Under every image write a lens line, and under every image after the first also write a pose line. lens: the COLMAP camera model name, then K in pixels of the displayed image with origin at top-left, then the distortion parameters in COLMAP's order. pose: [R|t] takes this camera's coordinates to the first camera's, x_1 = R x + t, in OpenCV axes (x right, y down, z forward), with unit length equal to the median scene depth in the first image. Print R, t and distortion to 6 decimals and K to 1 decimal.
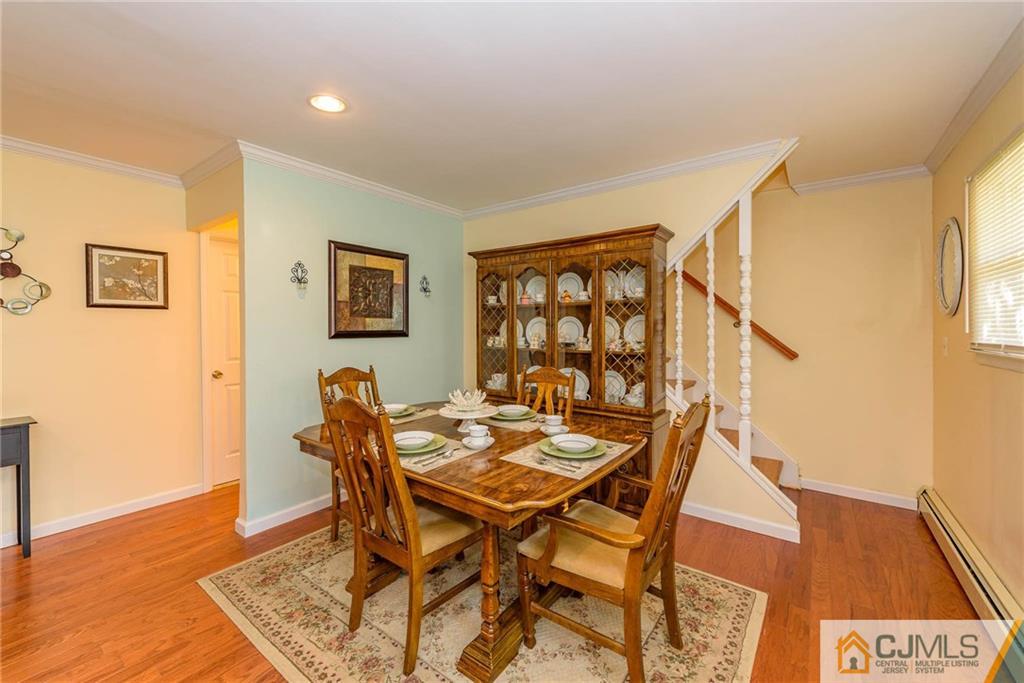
lens RADIAL K [[401.9, 0, 514.4], [0, 401.9, 329.6], [0, 0, 1]] dist [0.007889, -0.002049]
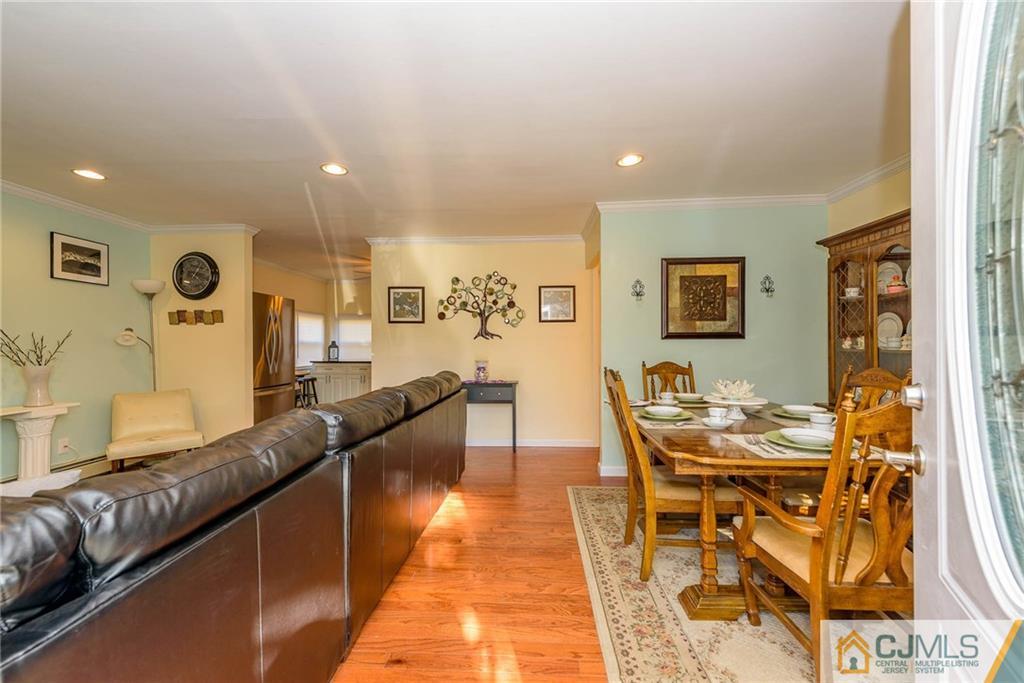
lens RADIAL K [[401.9, 0, 518.5], [0, 401.9, 344.8], [0, 0, 1]] dist [0.007889, -0.002049]
pose [[0.560142, -0.002965, -0.828391, 0.306130], [0.002630, 0.999995, -0.001801, 0.040506], [0.828392, -0.001170, 0.560147, -0.040188]]
